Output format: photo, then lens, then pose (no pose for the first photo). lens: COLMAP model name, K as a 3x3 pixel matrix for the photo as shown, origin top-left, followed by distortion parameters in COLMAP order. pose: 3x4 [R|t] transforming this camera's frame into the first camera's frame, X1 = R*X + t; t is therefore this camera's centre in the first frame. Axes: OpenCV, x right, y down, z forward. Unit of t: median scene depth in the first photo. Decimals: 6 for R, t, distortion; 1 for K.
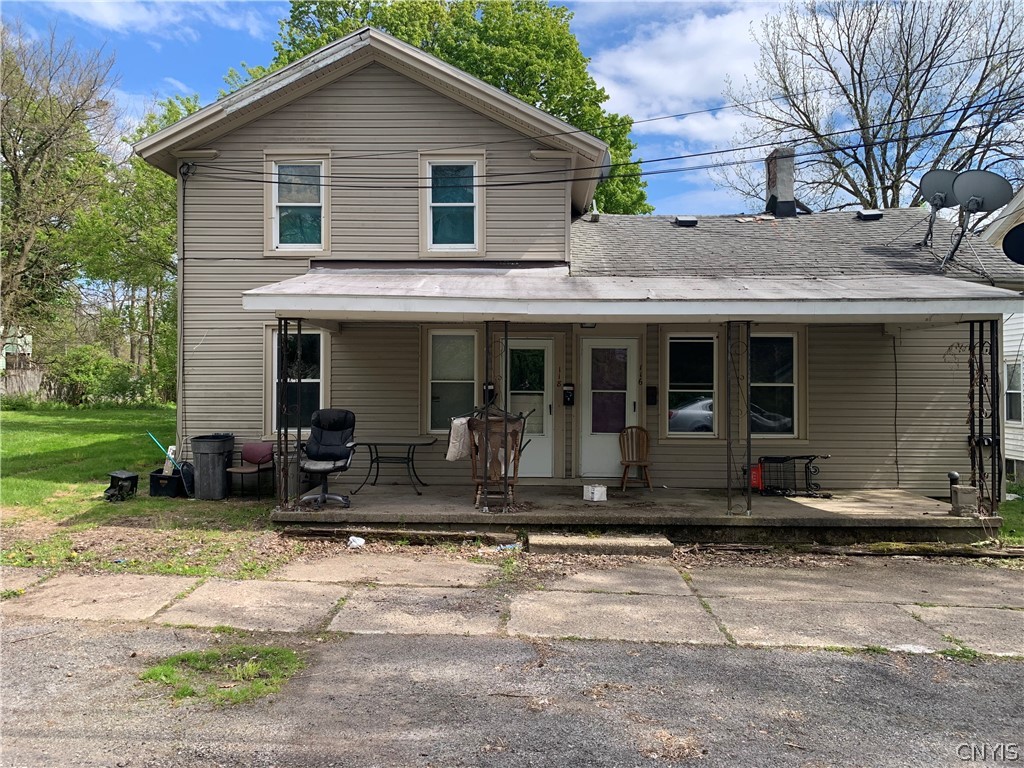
lens RADIAL K [[783.1, 0, 507.7], [0, 783.1, 382.2], [0, 0, 1]] dist [0.022543, -0.023775]
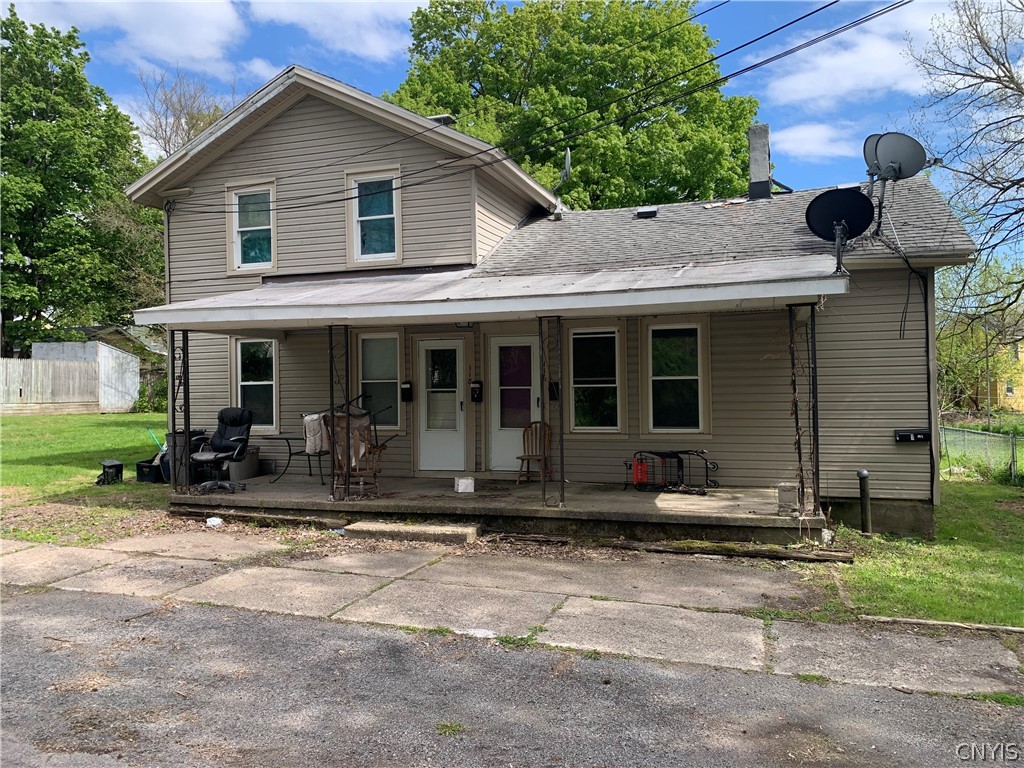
lens RADIAL K [[783.1, 0, 506.5], [0, 783.1, 383.4], [0, 0, 1]] dist [0.022543, -0.023775]
pose [[0.956810, -0.019328, -0.290072, 0.421716], [0.019995, 0.999800, -0.000663, 0.006680], [0.290027, -0.005165, 0.957005, 0.014542]]
